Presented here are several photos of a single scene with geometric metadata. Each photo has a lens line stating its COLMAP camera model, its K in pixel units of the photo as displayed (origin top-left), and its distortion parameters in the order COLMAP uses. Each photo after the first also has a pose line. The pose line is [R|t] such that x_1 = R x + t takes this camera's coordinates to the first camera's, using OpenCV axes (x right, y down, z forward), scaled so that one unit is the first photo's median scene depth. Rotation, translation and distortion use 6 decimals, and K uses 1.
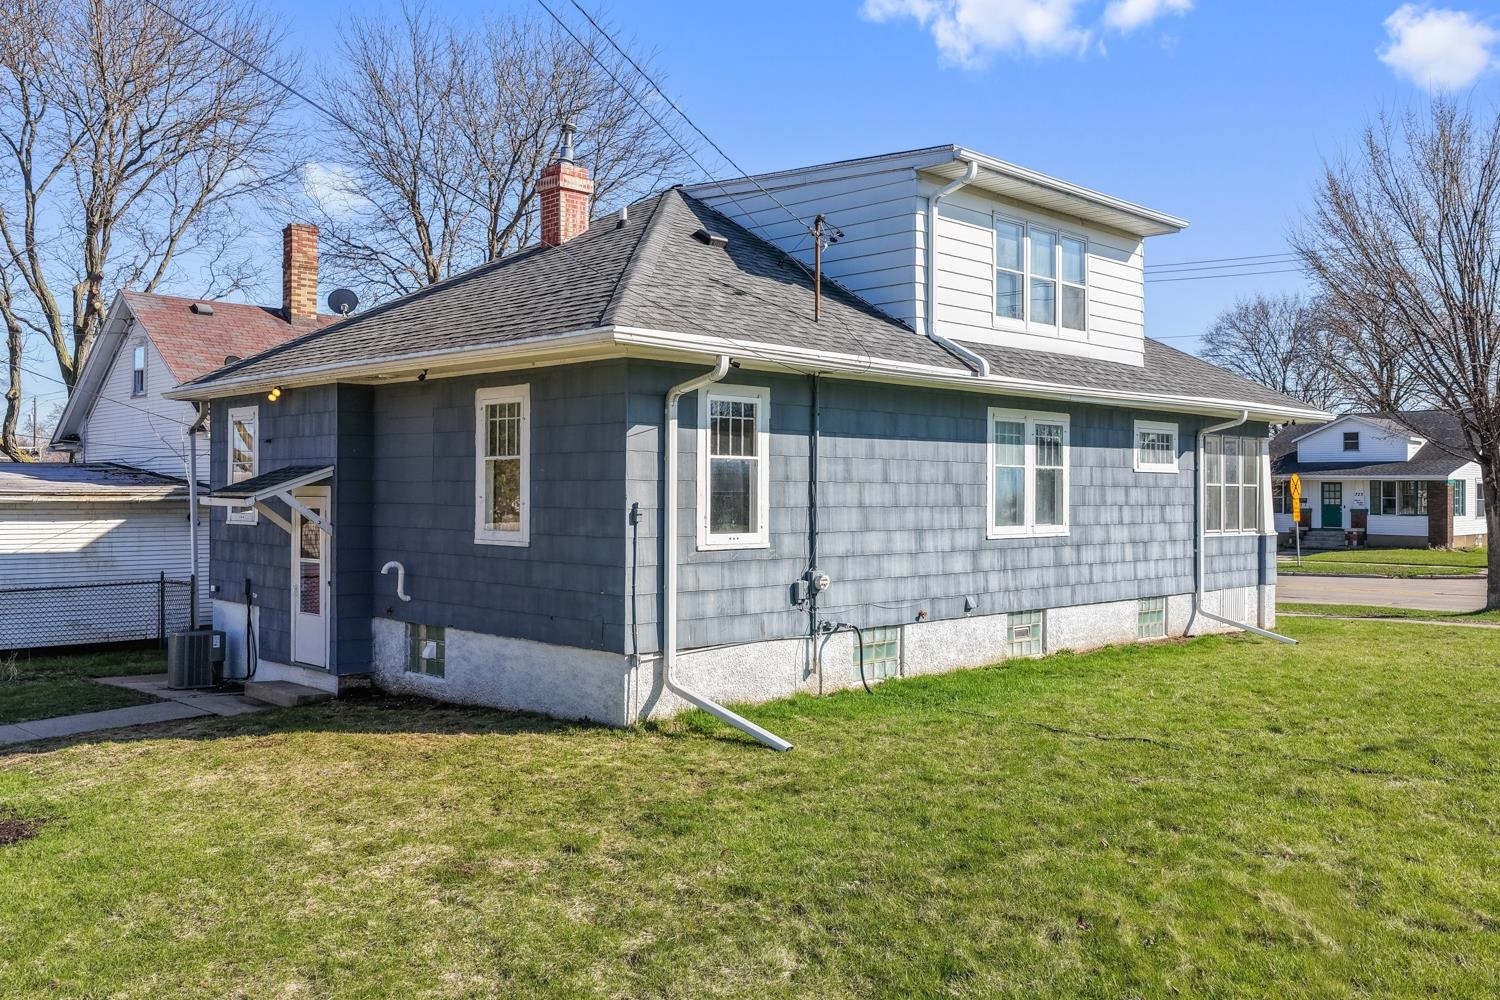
lens RADIAL K [[1302.5, 0, 750.0], [0, 1302.5, 500.0], [0, 0, 1]] dist [-0.018533, 0.012543]
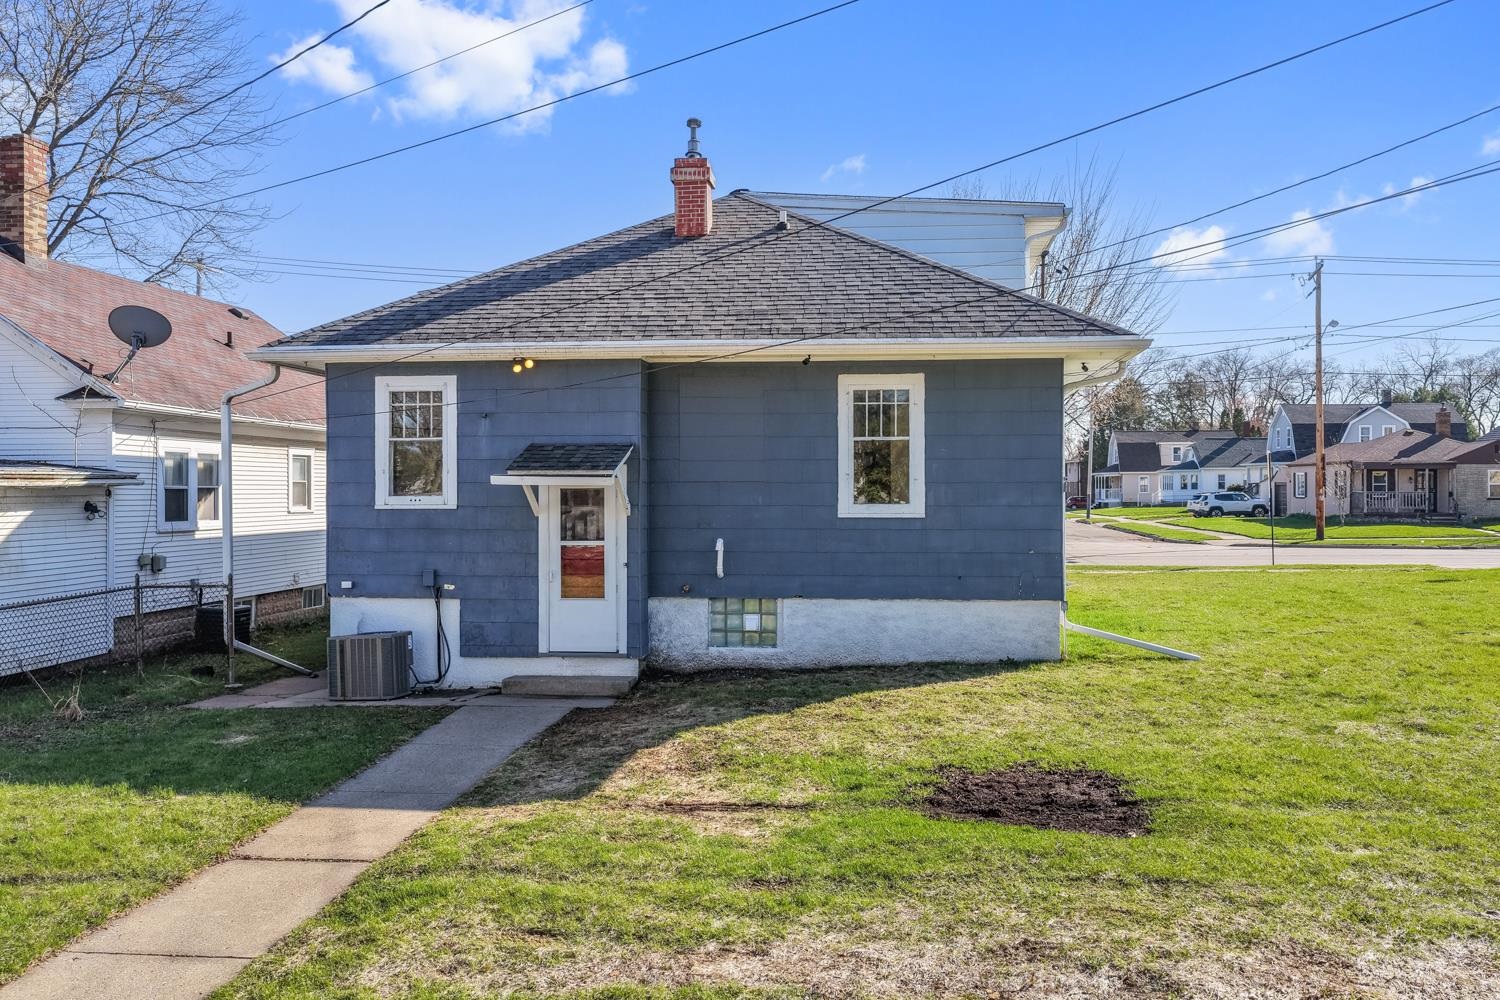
lens RADIAL K [[1302.5, 0, 750.0], [0, 1302.5, 500.0], [0, 0, 1]] dist [-0.018533, 0.012543]
pose [[0.775531, -0.017569, 0.631065, -0.916147], [0.009735, 0.999827, 0.015872, 0.001040], [-0.631234, -0.006166, 0.775568, 0.196530]]
